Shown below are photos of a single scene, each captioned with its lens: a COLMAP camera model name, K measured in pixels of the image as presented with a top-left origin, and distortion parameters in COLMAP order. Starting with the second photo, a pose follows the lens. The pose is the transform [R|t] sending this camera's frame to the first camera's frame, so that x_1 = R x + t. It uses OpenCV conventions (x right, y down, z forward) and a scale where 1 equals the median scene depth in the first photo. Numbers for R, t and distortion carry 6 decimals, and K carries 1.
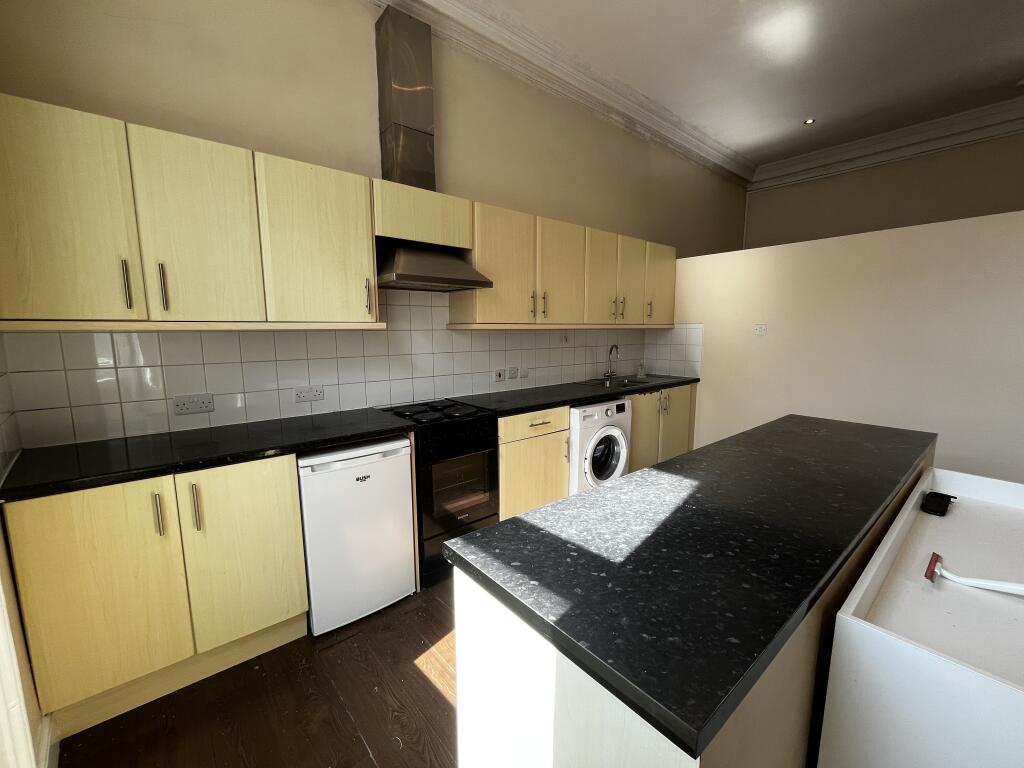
lens RADIAL K [[413.3, 0, 506.3], [0, 413.3, 386.8], [0, 0, 1]] dist [-0.000527, -0.000083]
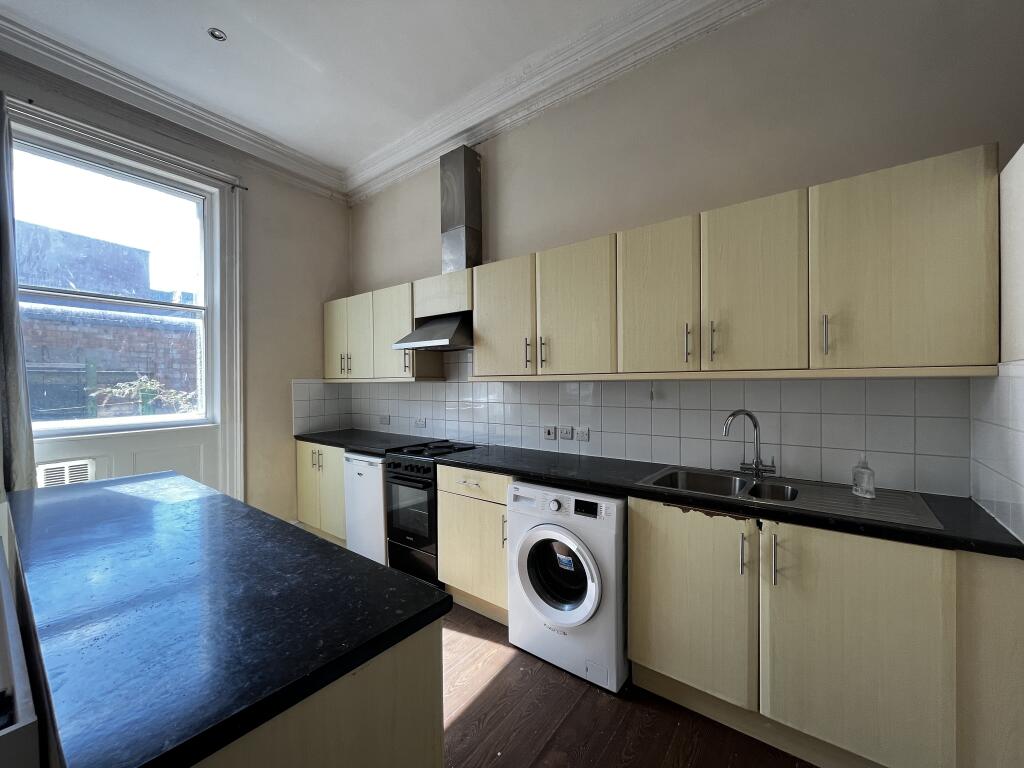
lens RADIAL K [[430.9, 0, 510.0], [0, 430.9, 381.1], [0, 0, 1]] dist [0.015638, -0.000056]
pose [[0.207418, 0.002679, -0.978249, 0.898525], [-0.127572, 0.991531, -0.024334, -0.108217], [0.969898, 0.129845, 0.206003, 0.746853]]
